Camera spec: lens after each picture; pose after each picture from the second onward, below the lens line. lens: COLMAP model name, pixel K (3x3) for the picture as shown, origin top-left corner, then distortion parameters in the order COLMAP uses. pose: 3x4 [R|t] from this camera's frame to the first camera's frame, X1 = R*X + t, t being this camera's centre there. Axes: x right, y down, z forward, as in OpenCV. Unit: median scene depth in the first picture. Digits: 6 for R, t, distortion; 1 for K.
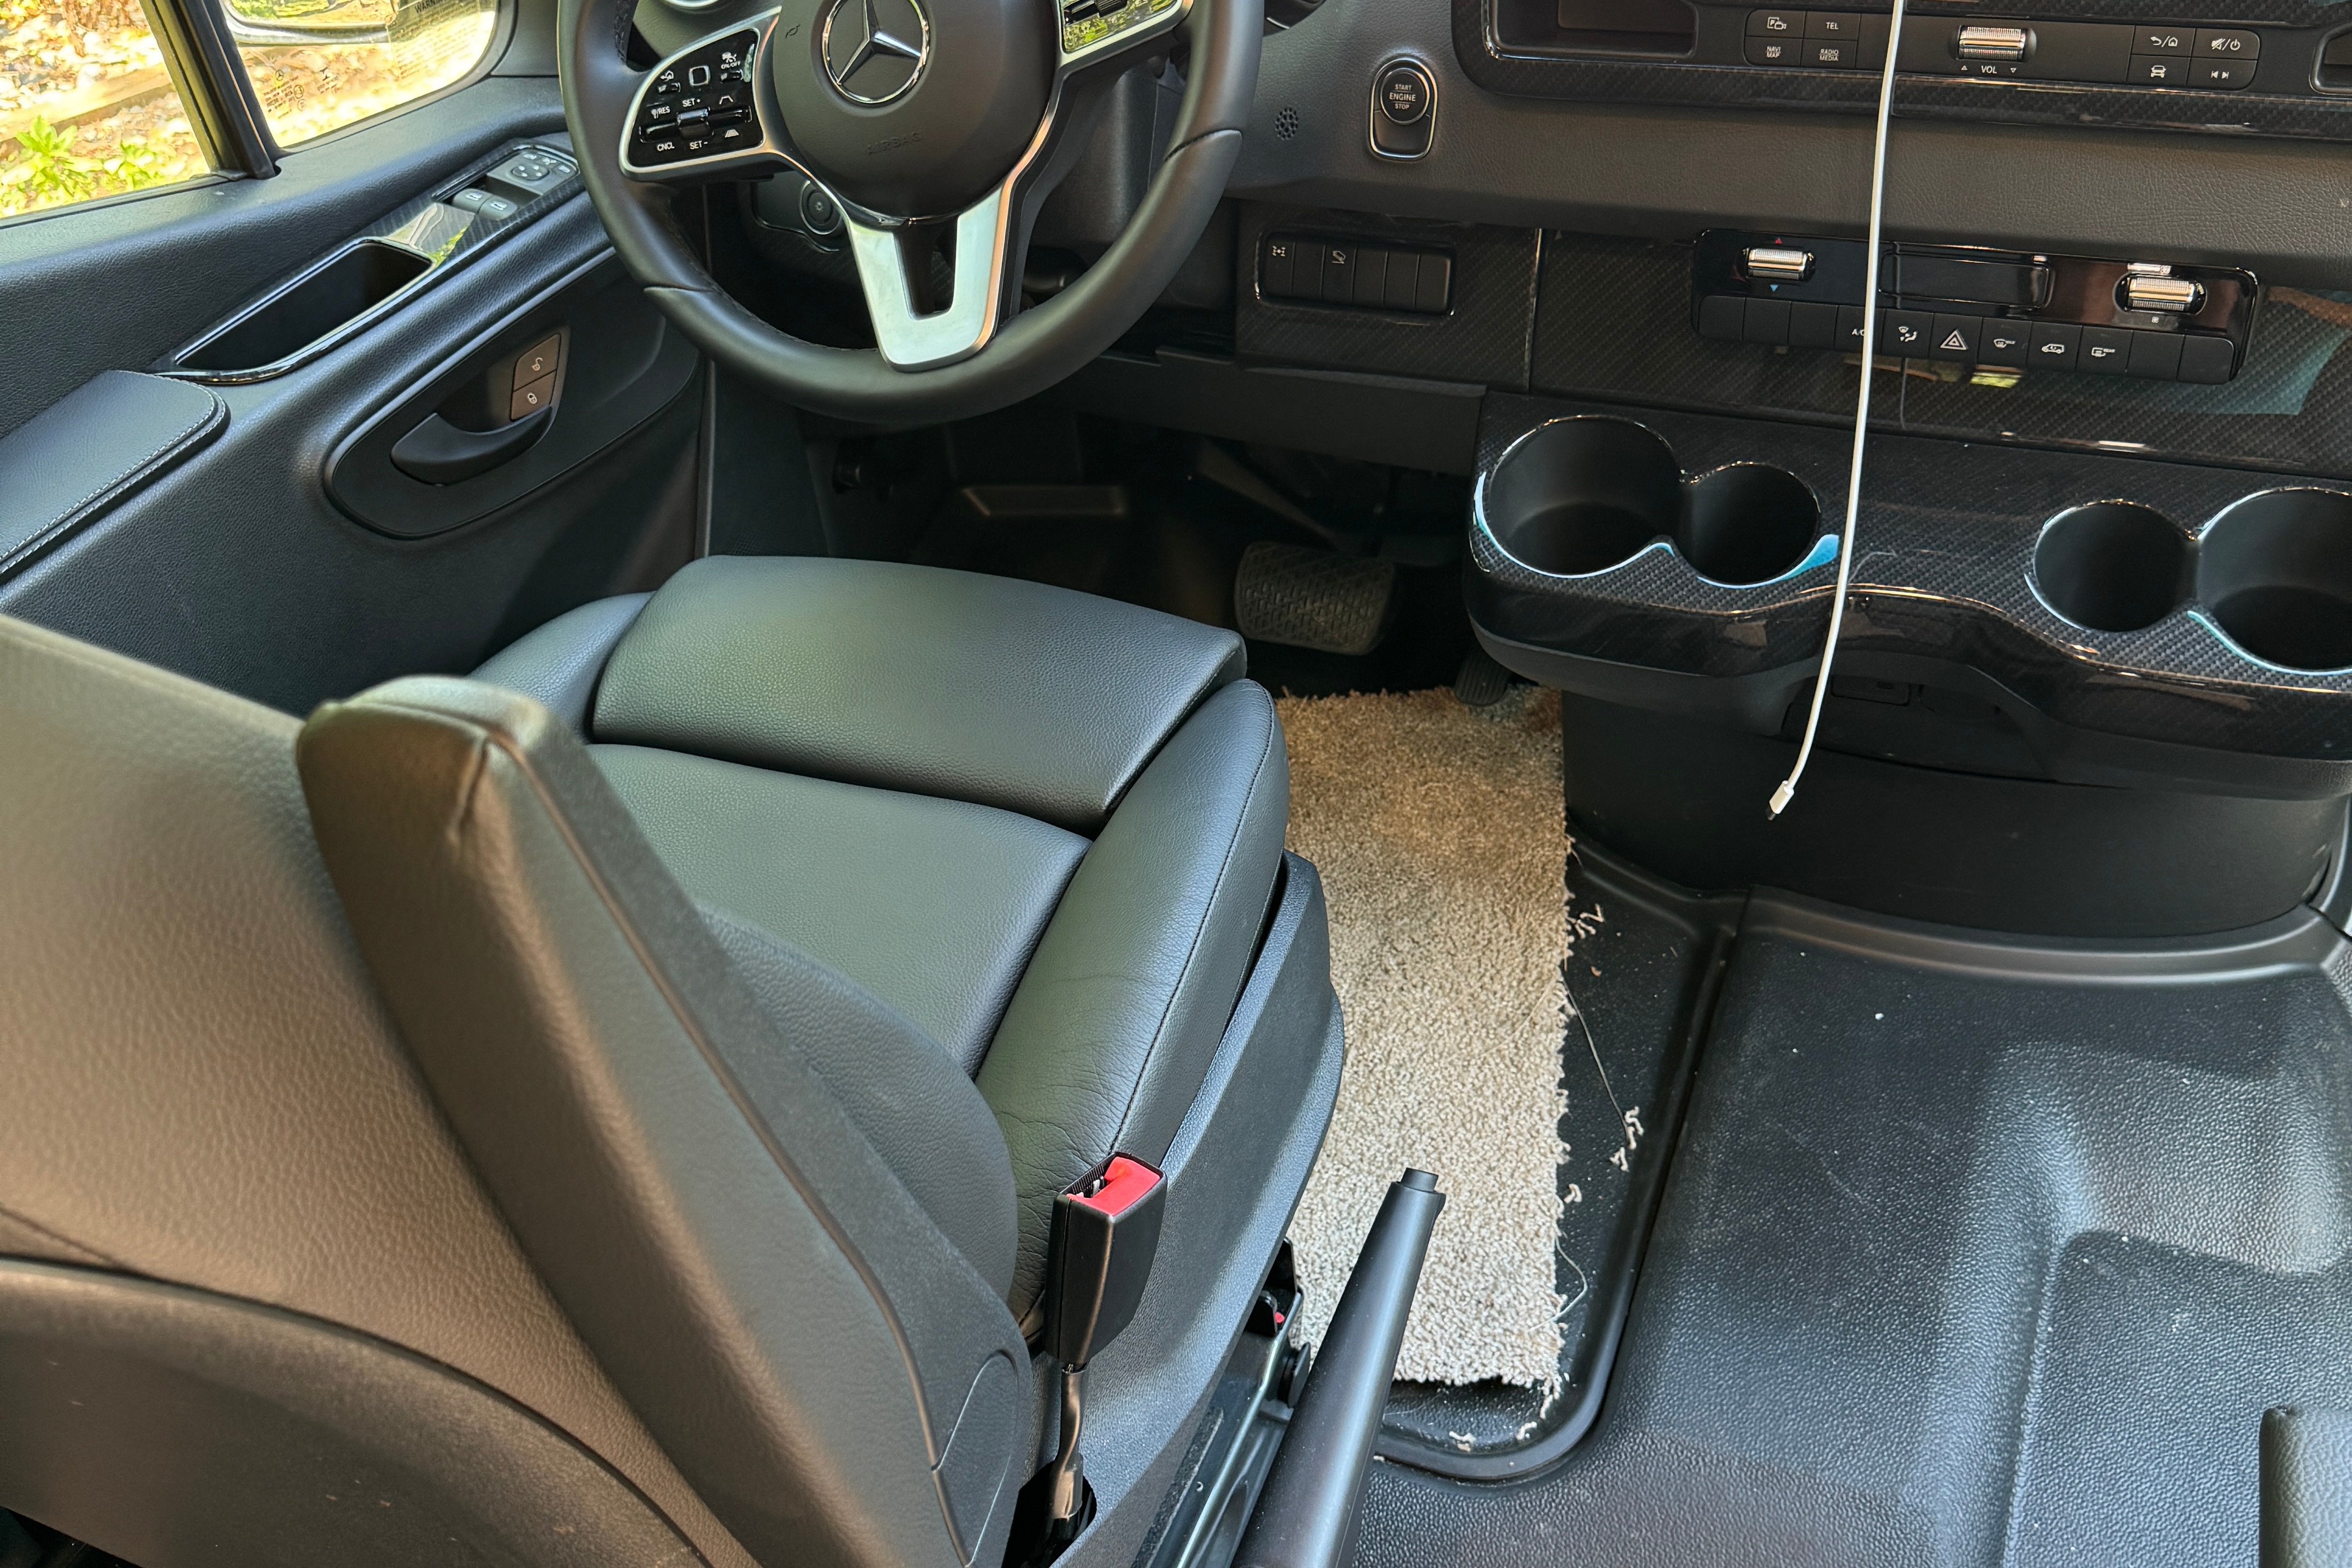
lens RADIAL K [[2249.0, 0, 1182.8], [0, 2249.0, 787.9], [0, 0, 1]] dist [0.072286, 0.000000]
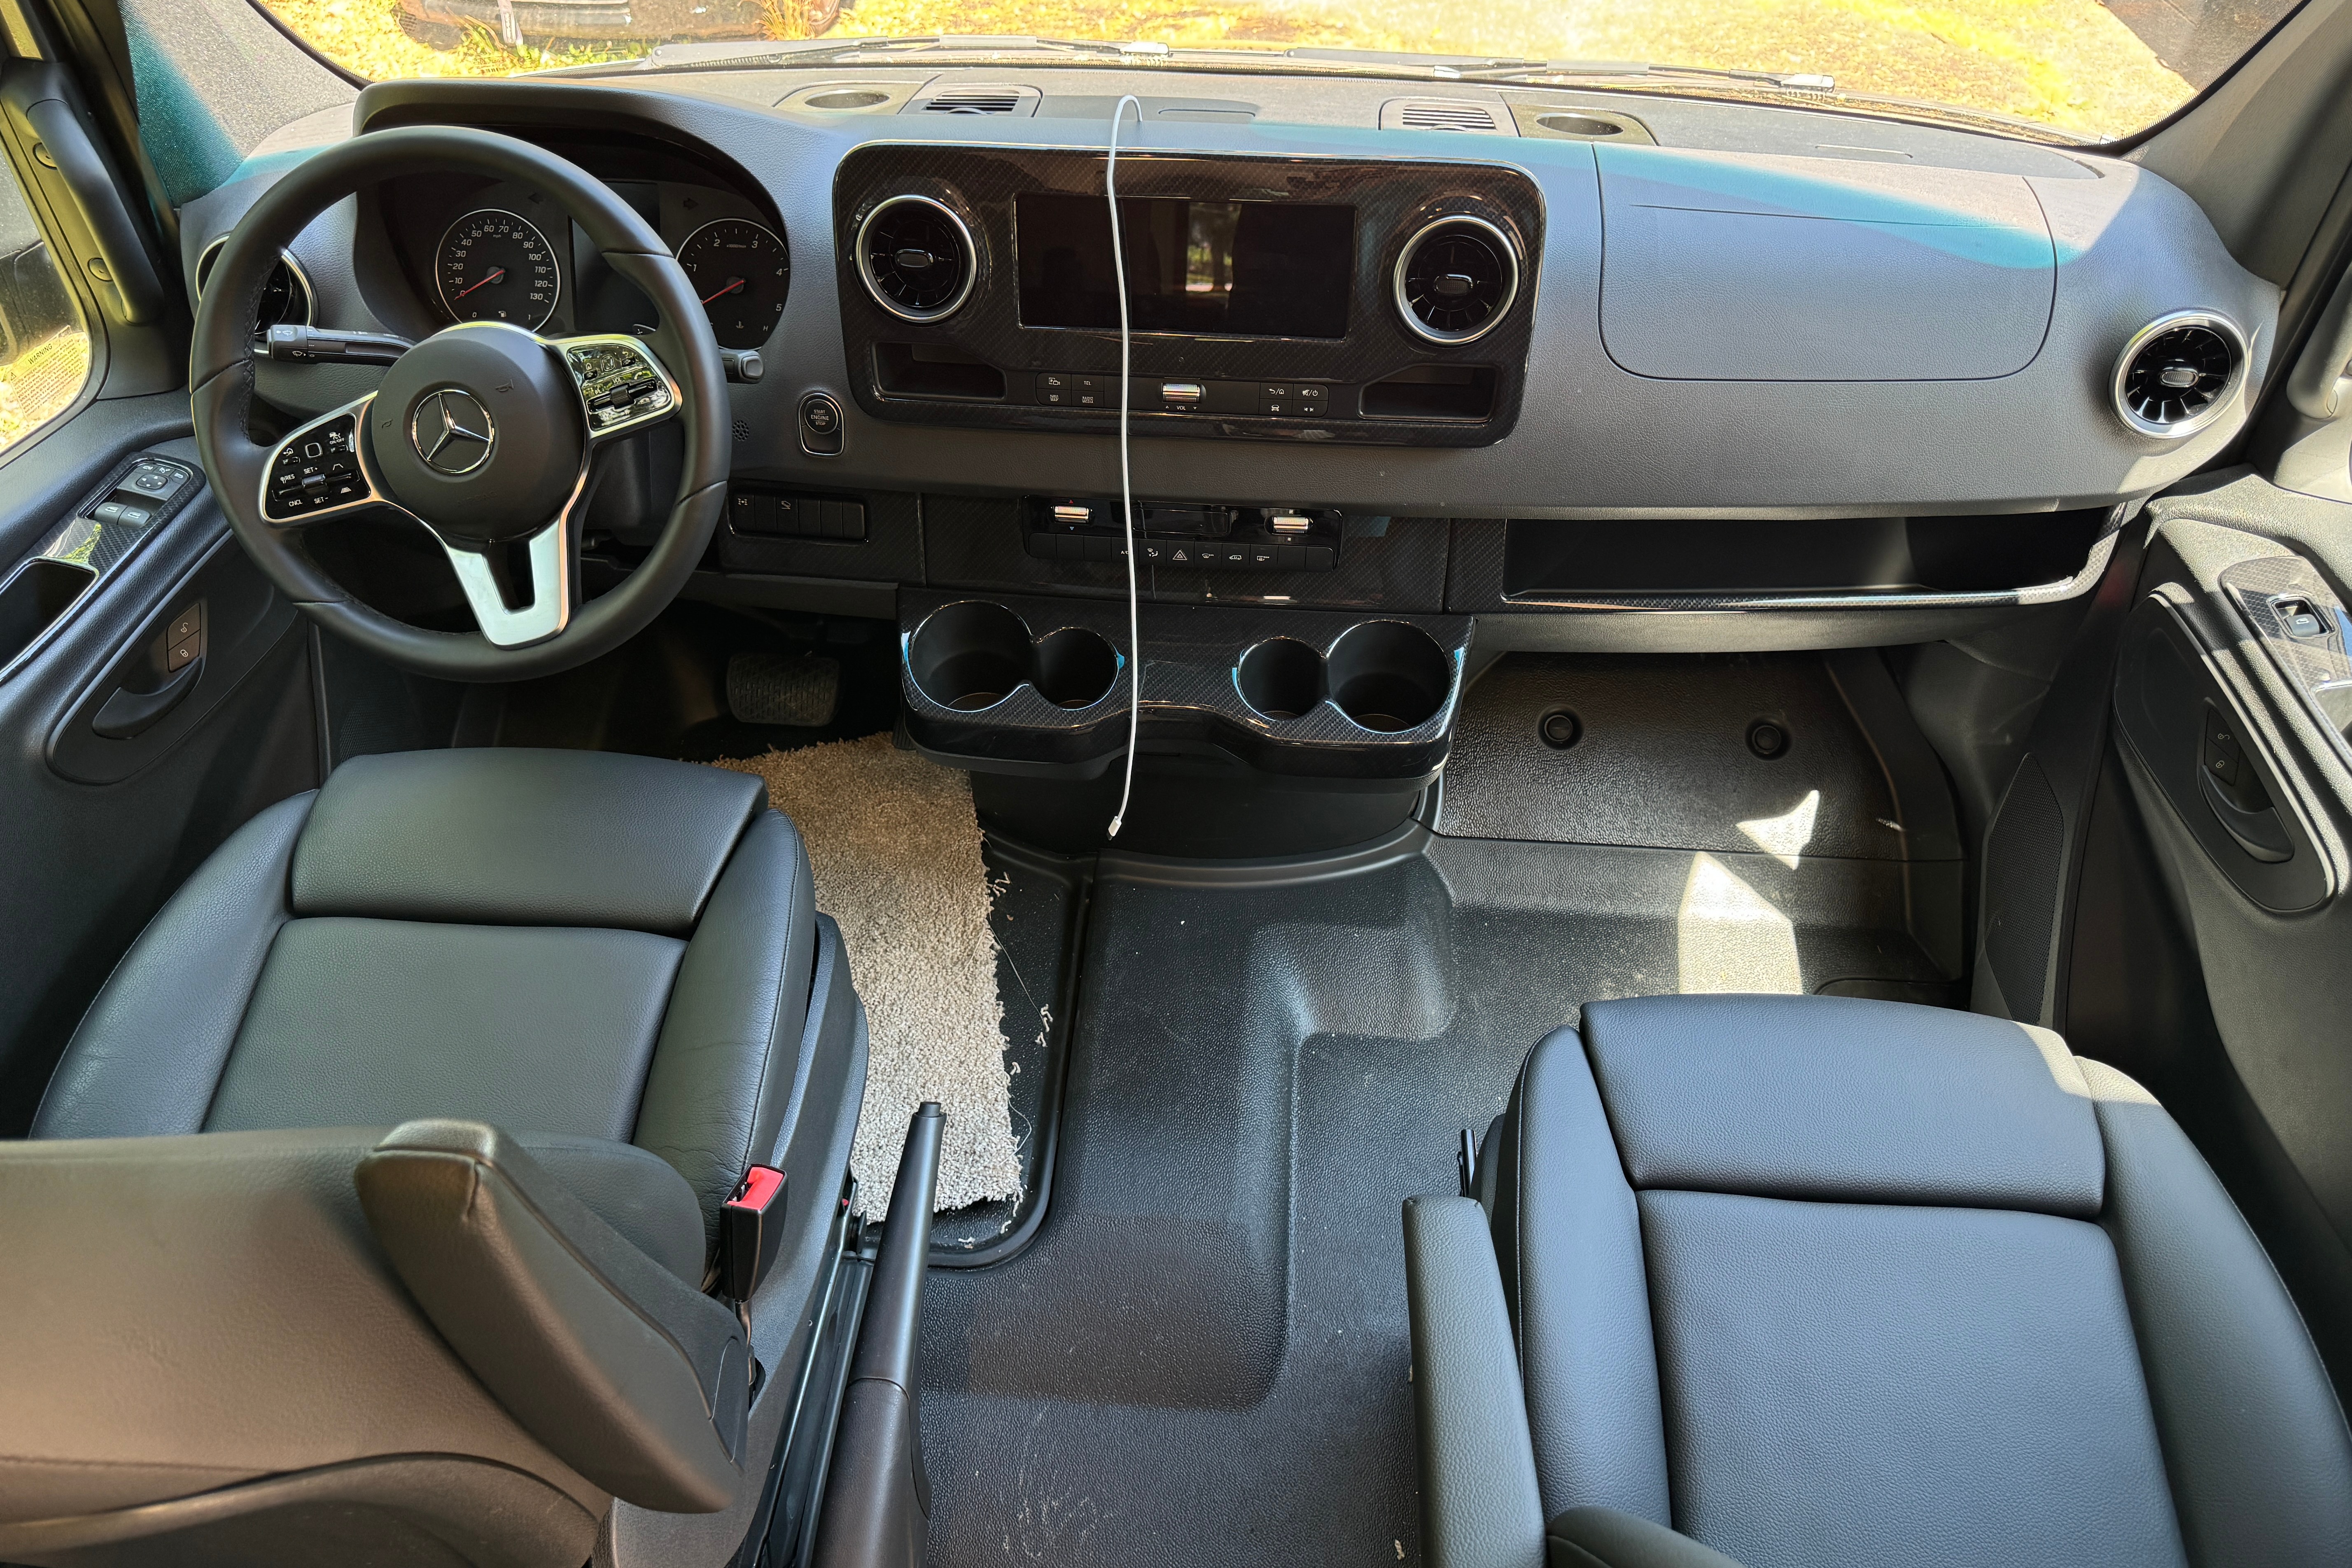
lens RADIAL K [[1692.6, 0, 1190.8], [0, 1692.6, 800.1], [0, 0, 1]] dist [0.062501, -0.052348]
pose [[0.944305, -0.141007, 0.297329, -0.043354], [0.115372, 0.988055, 0.102162, -0.135616], [-0.308183, -0.062169, 0.949294, -0.174525]]
